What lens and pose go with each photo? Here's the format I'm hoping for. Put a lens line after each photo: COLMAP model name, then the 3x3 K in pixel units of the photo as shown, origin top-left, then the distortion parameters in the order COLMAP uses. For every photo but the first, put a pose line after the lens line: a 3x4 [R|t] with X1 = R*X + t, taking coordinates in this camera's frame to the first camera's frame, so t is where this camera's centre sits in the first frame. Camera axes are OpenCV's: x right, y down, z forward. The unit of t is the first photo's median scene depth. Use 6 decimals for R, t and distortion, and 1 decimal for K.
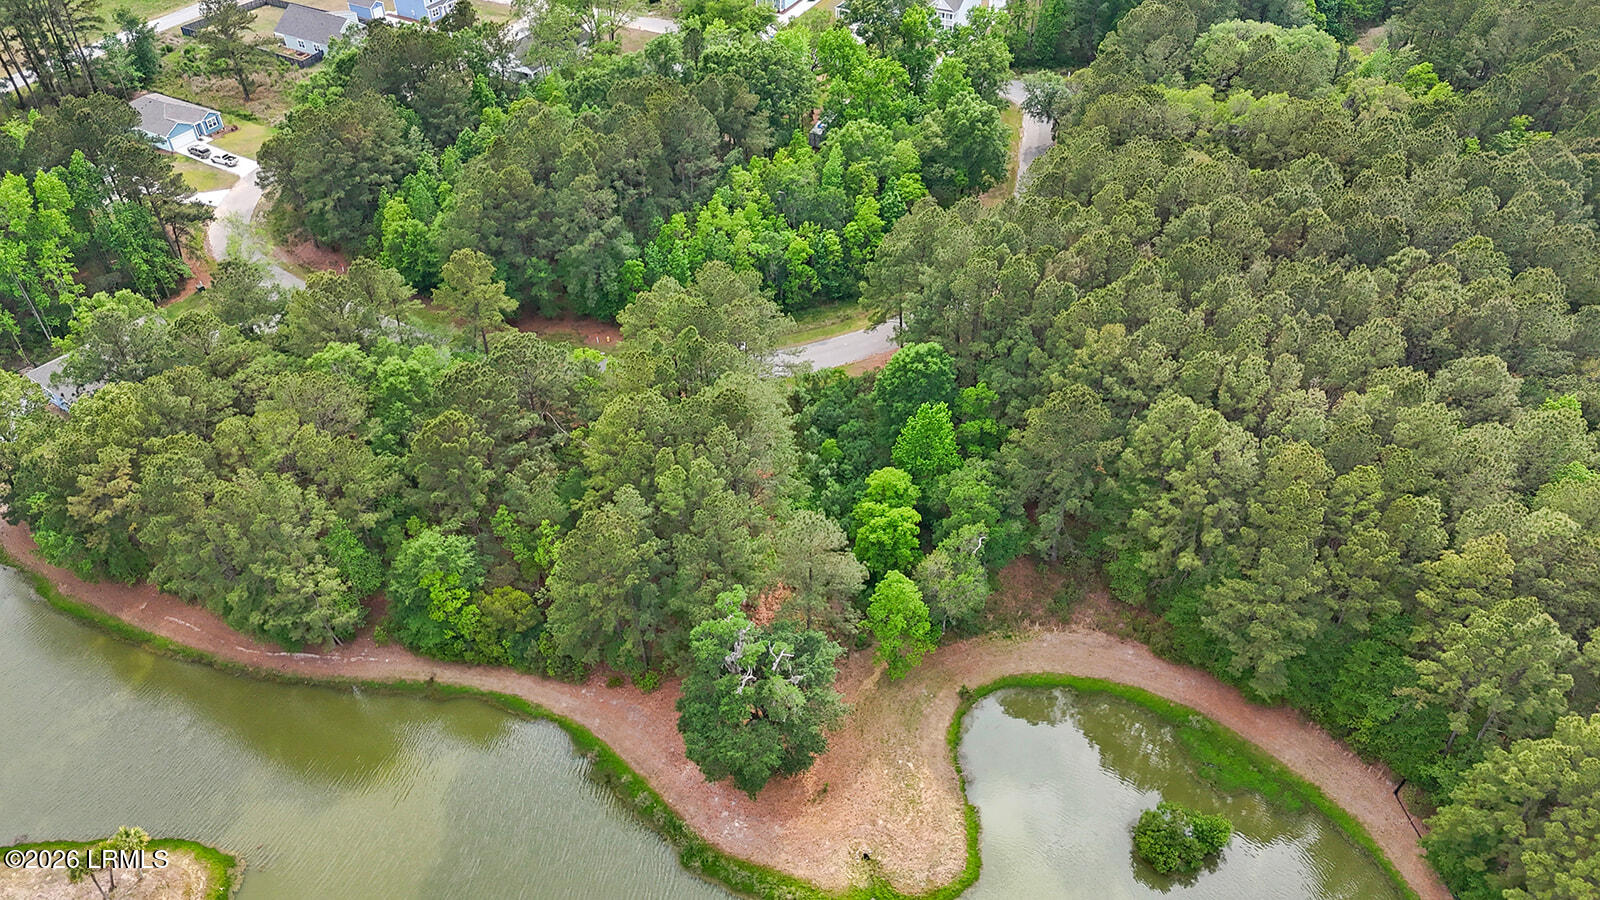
lens RADIAL K [[1207.7, 0, 800.0], [0, 1207.7, 450.0], [0, 0, 1]] dist [0.013193, 0.006770]
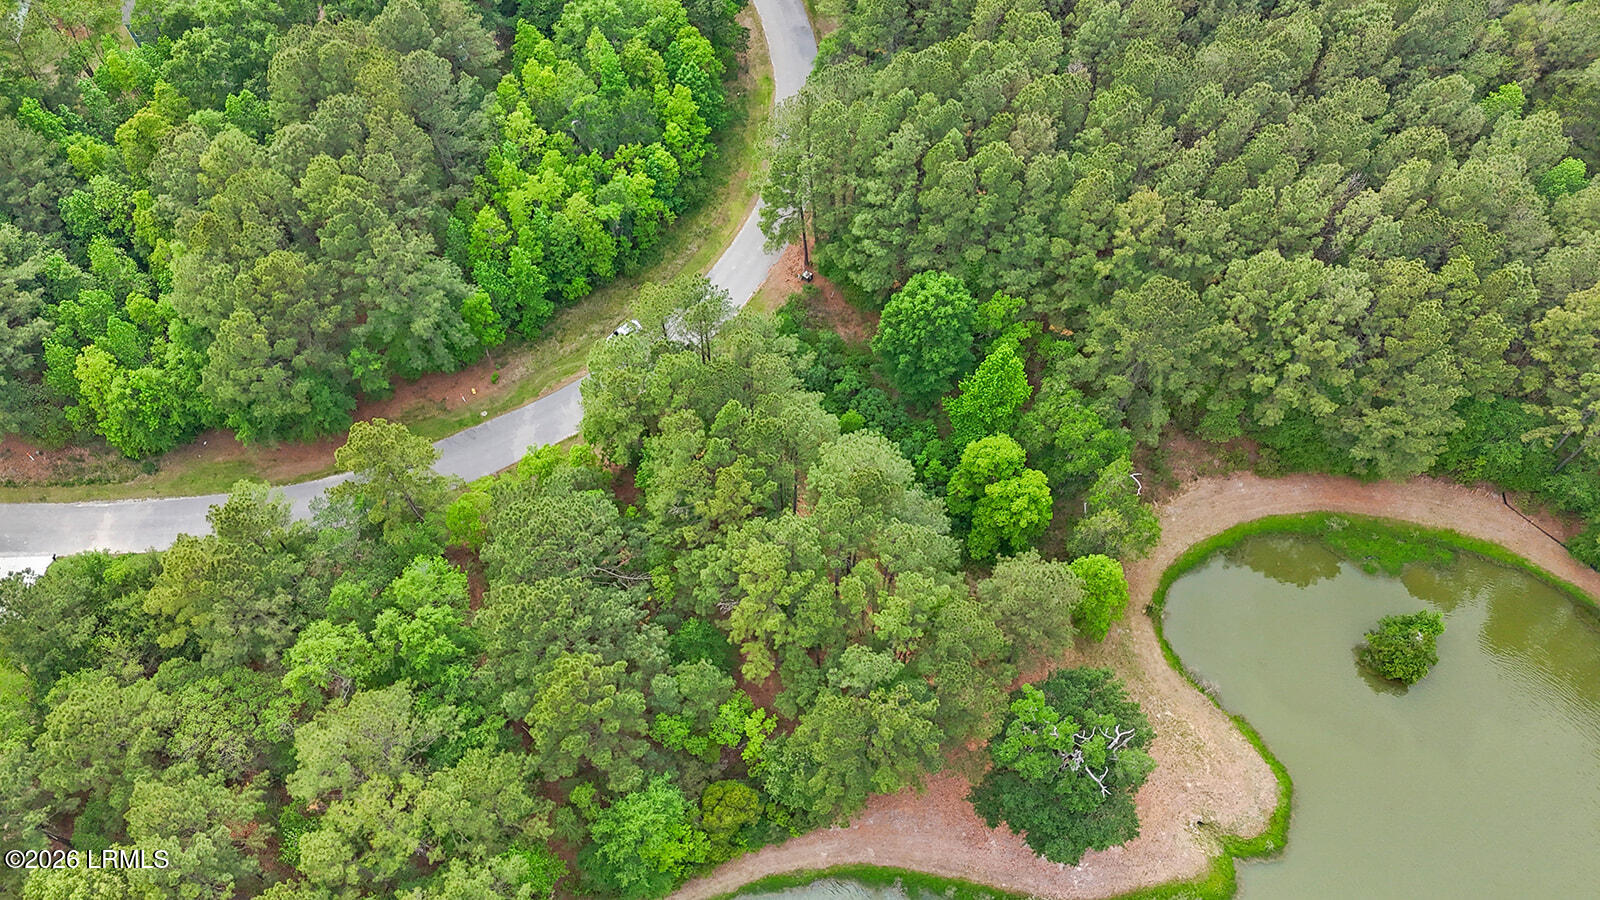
lens RADIAL K [[1207.7, 0, 800.0], [0, 1207.7, 450.0], [0, 0, 1]] dist [0.013193, 0.006770]
pose [[0.818929, -0.486578, 0.304297, -0.332803], [0.362194, 0.849499, 0.383623, -0.390602], [-0.445163, -0.203946, 0.871915, 0.283157]]
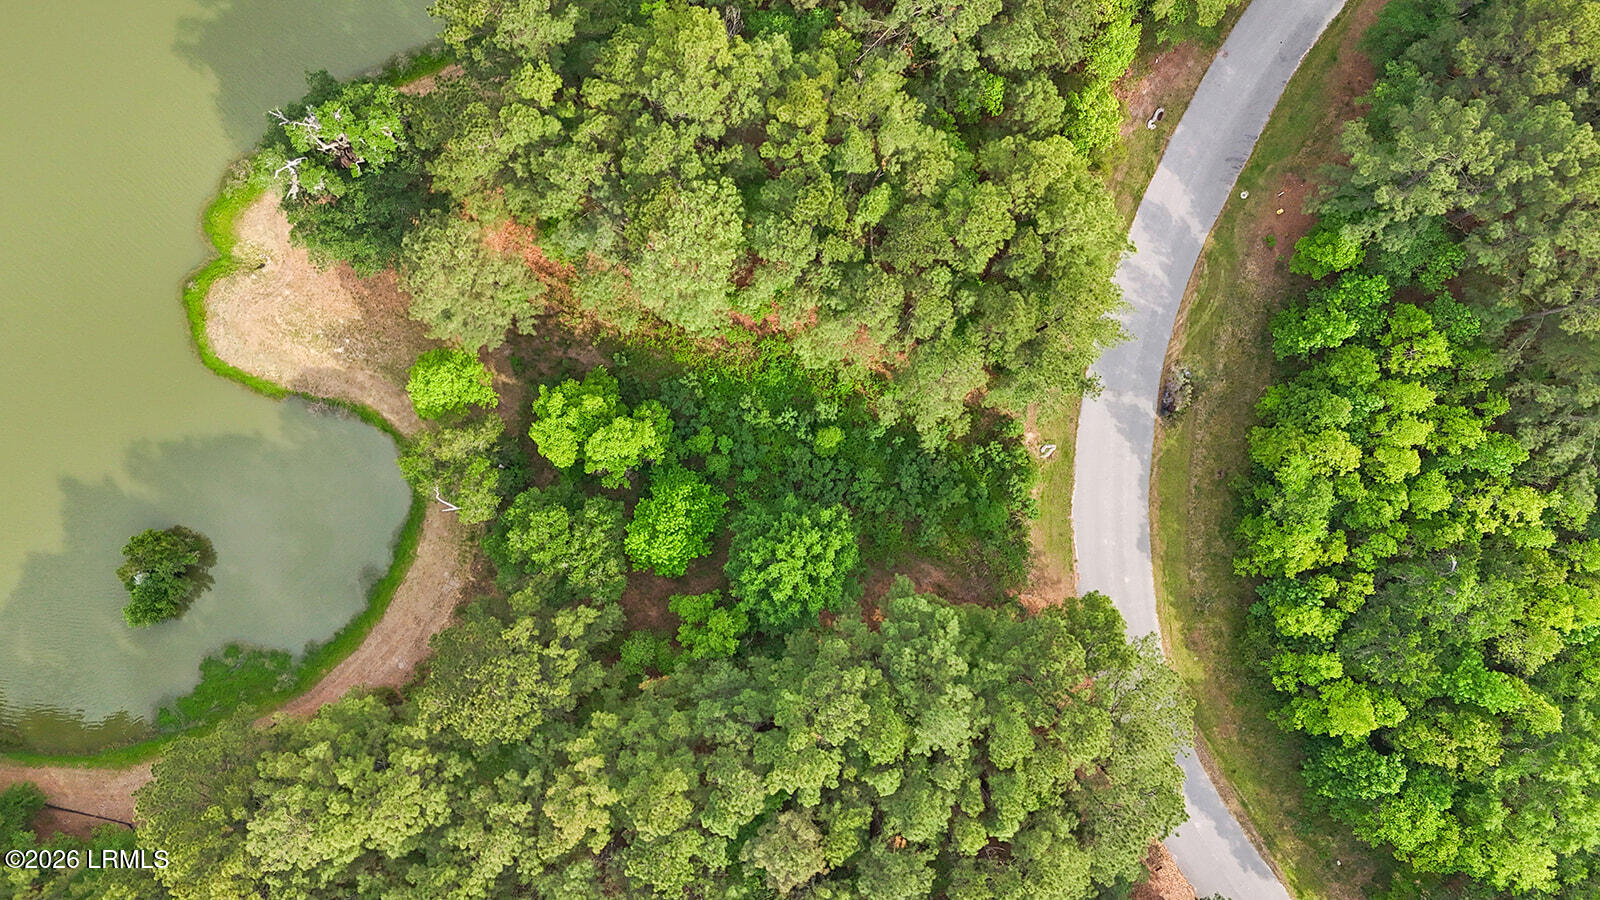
lens RADIAL K [[1207.7, 0, 800.0], [0, 1207.7, 450.0], [0, 0, 1]] dist [0.013193, 0.006770]
pose [[-0.329416, 0.944114, 0.011600, 0.035482], [-0.579941, -0.212015, 0.786587, -0.617008], [0.745087, 0.252387, 0.617371, 0.665580]]
